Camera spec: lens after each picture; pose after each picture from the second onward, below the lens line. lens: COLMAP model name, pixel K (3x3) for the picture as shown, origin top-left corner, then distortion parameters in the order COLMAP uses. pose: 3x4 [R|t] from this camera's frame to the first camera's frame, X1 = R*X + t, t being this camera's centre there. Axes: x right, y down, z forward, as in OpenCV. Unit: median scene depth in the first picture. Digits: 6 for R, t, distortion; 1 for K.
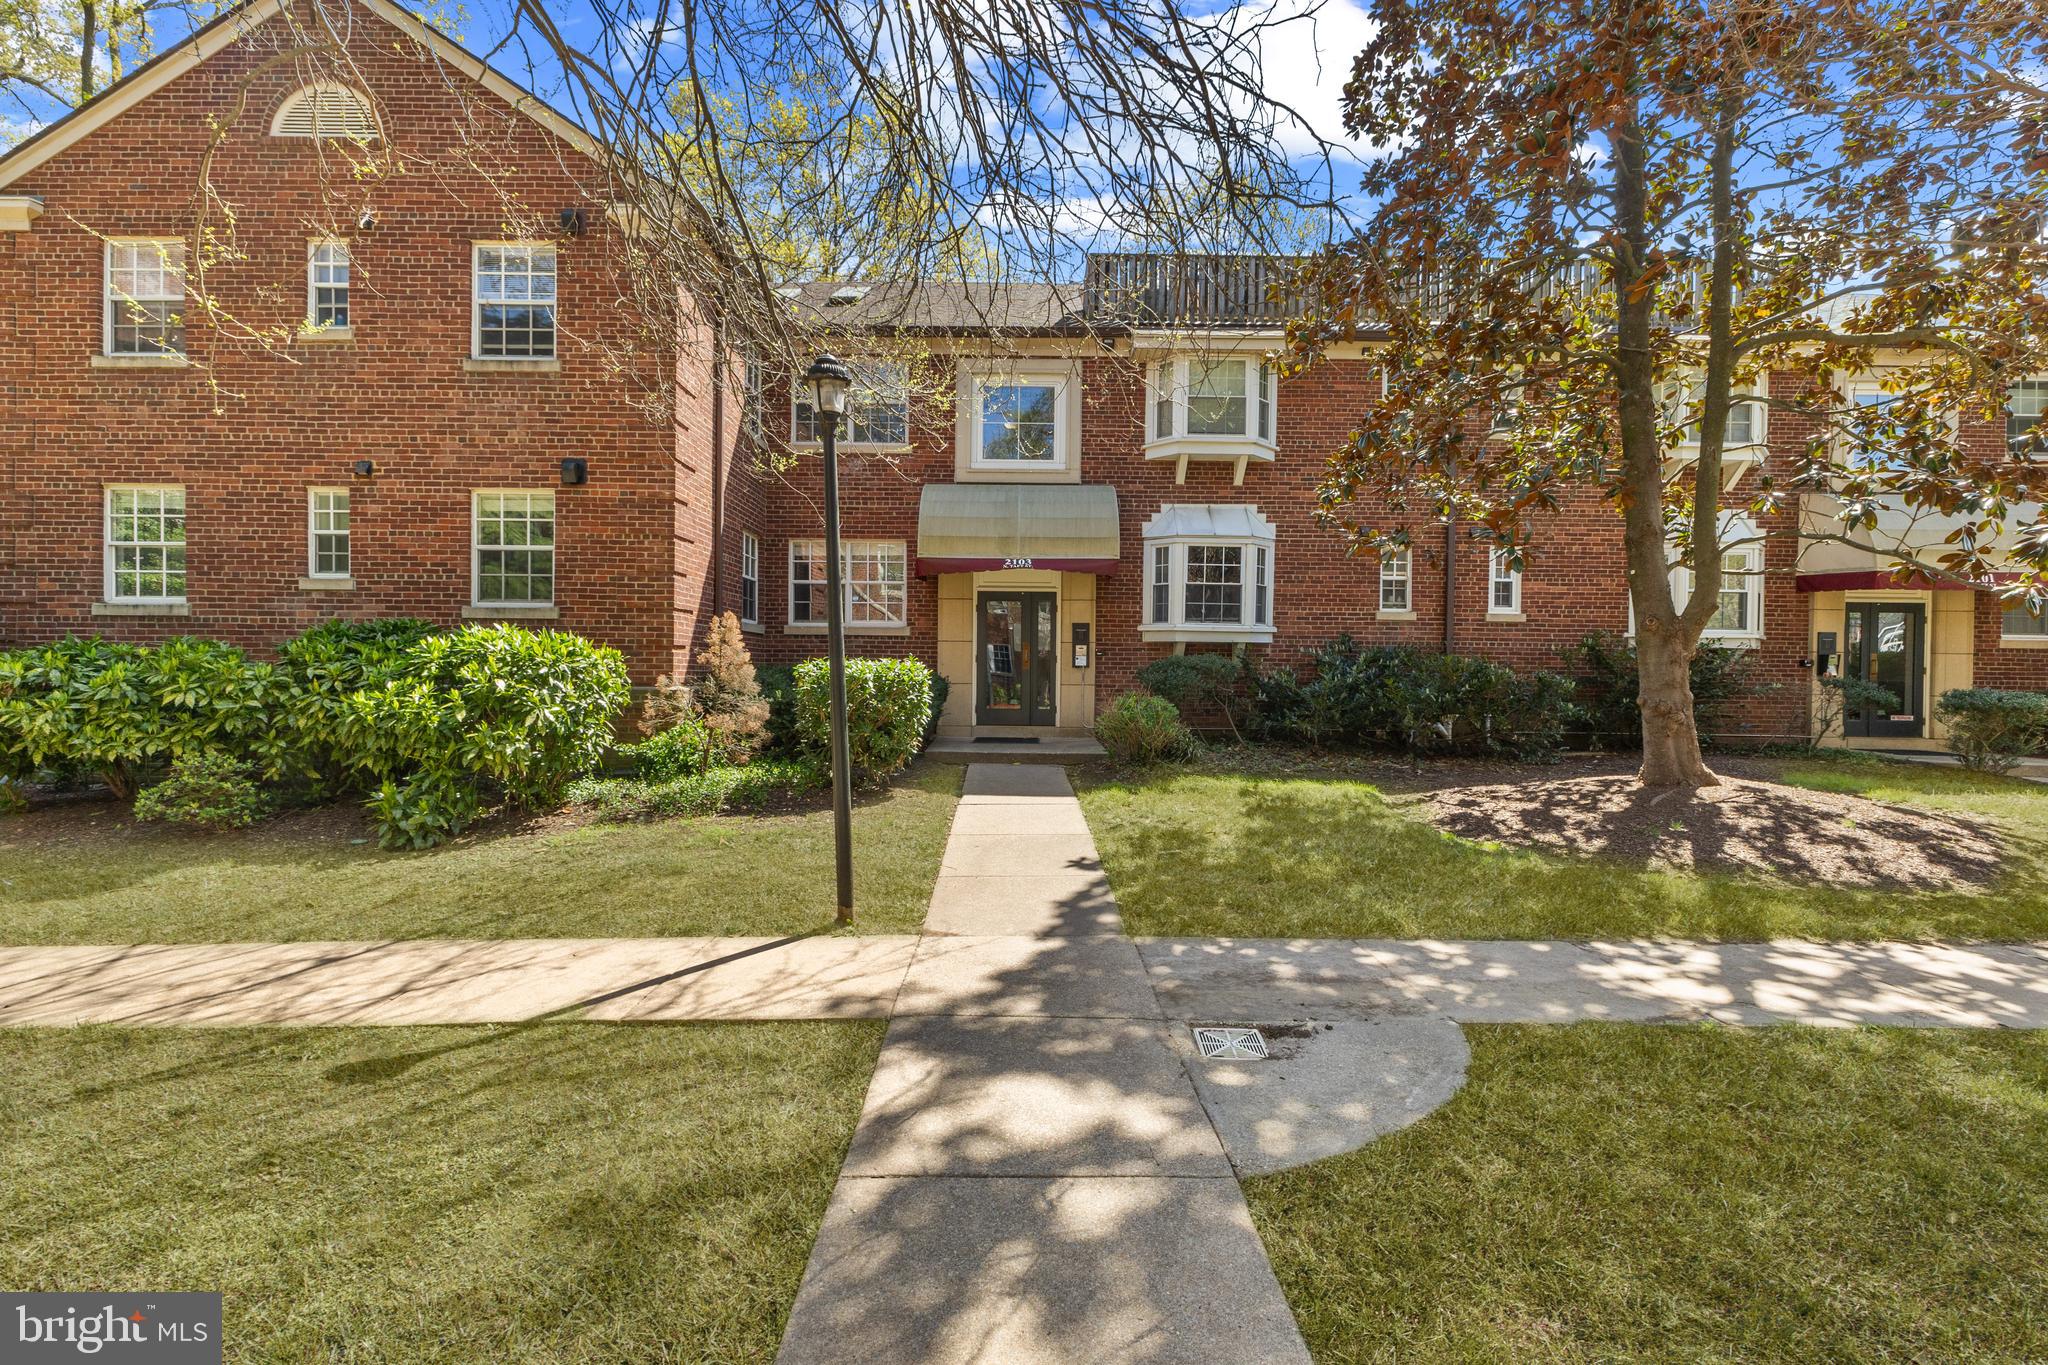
lens RADIAL K [[891.9, 0, 1024.0], [0, 891.9, 682.5], [0, 0, 1]] dist [0.010206, -0.000293]
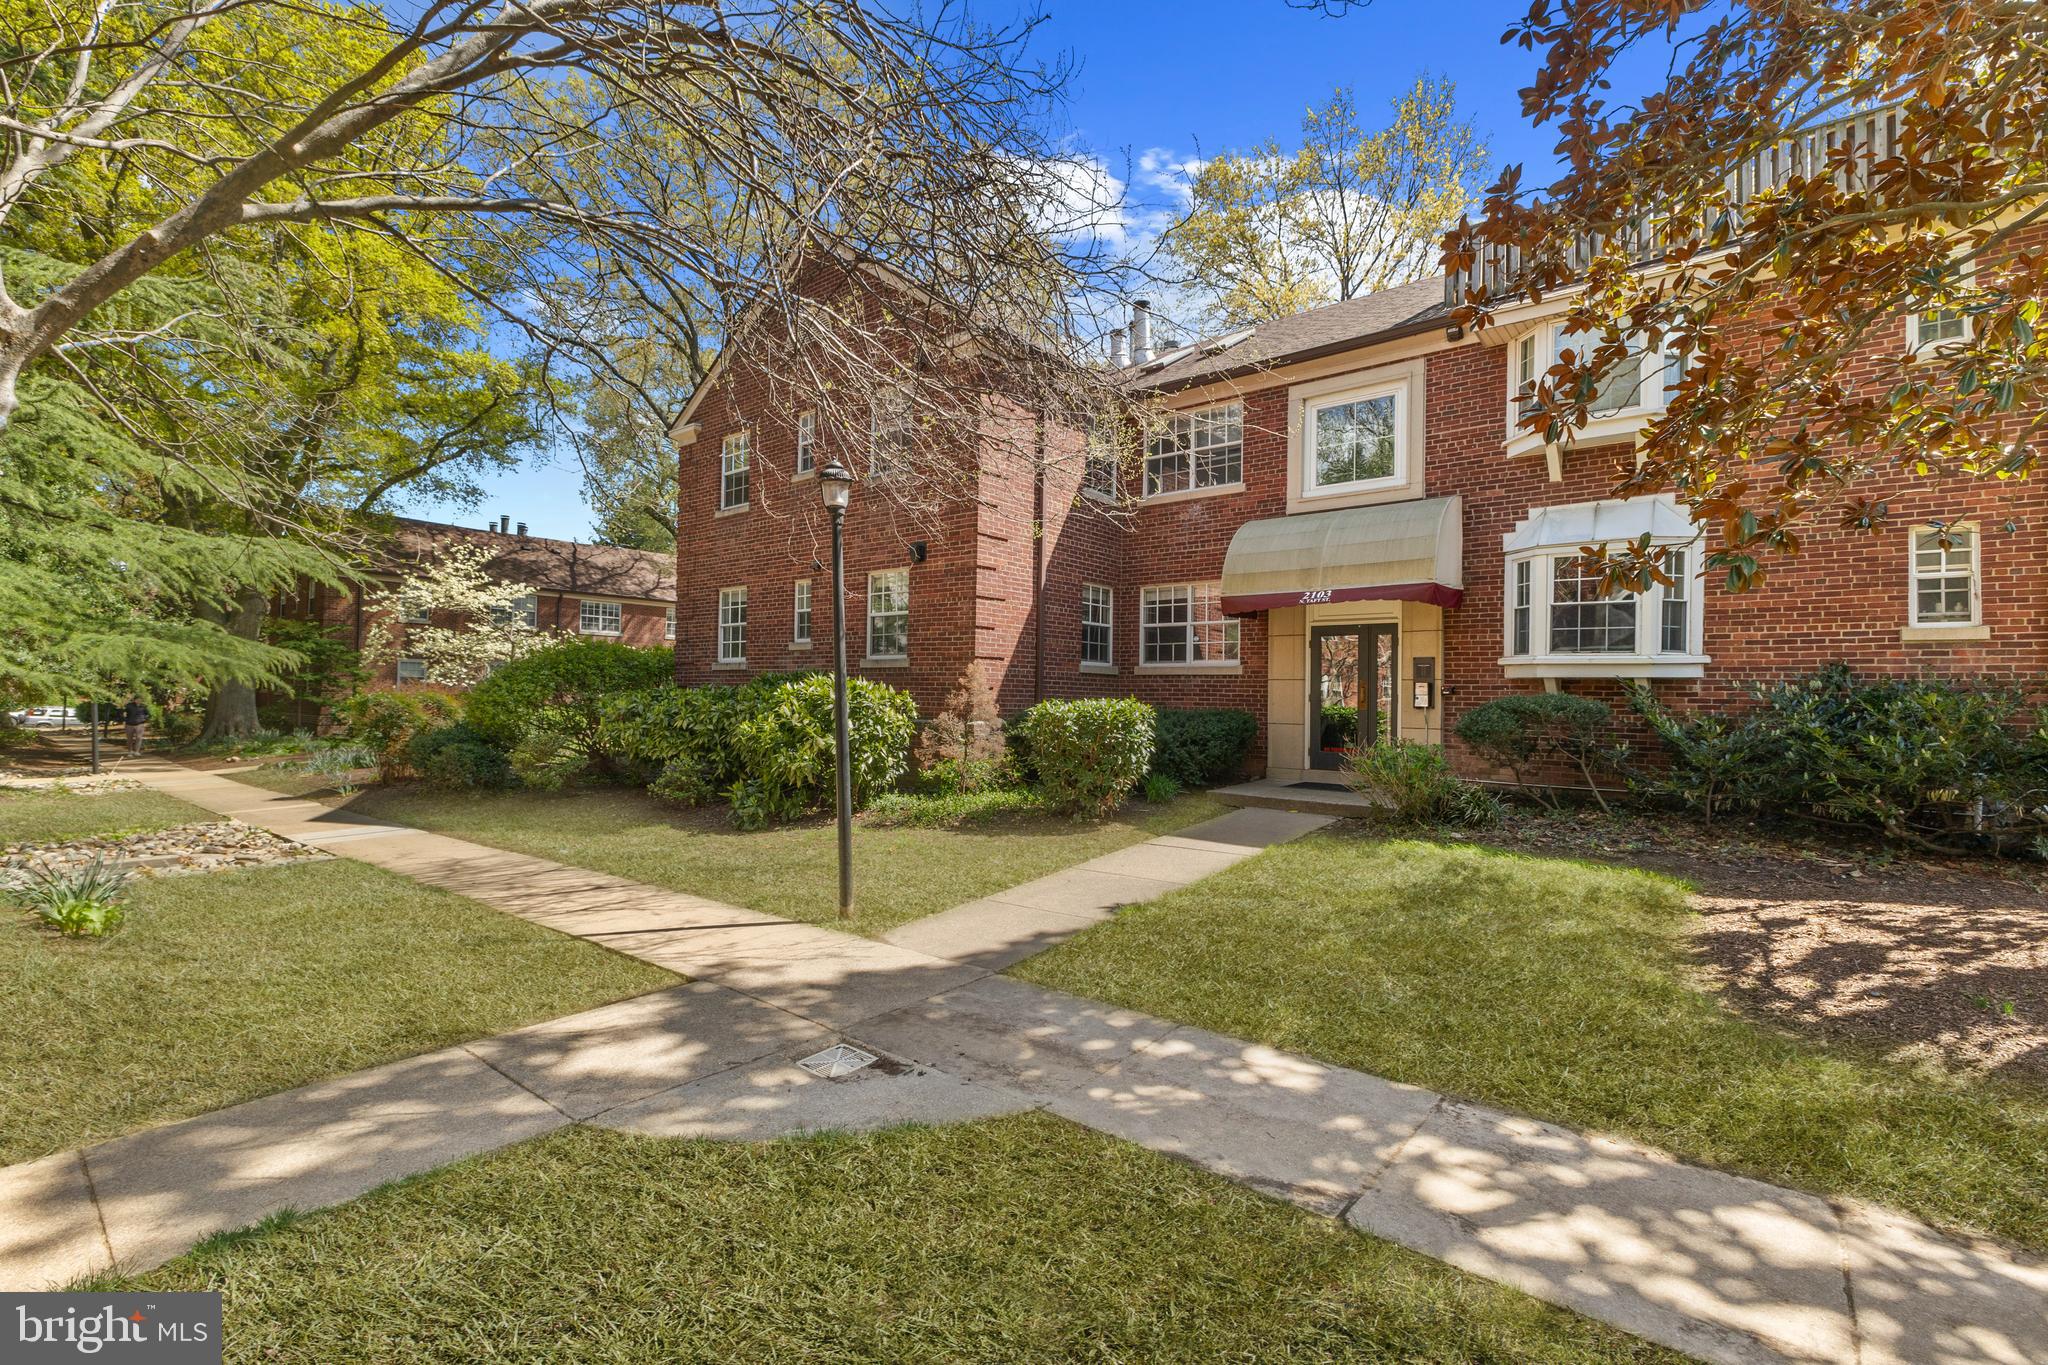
lens RADIAL K [[891.9, 0, 1024.0], [0, 891.9, 682.5], [0, 0, 1]] dist [0.010206, -0.000293]
pose [[0.778157, -0.008311, -0.628014, 0.312094], [-0.017067, 0.999263, -0.034371, -0.005681], [0.627838, 0.037464, 0.777442, 0.081607]]
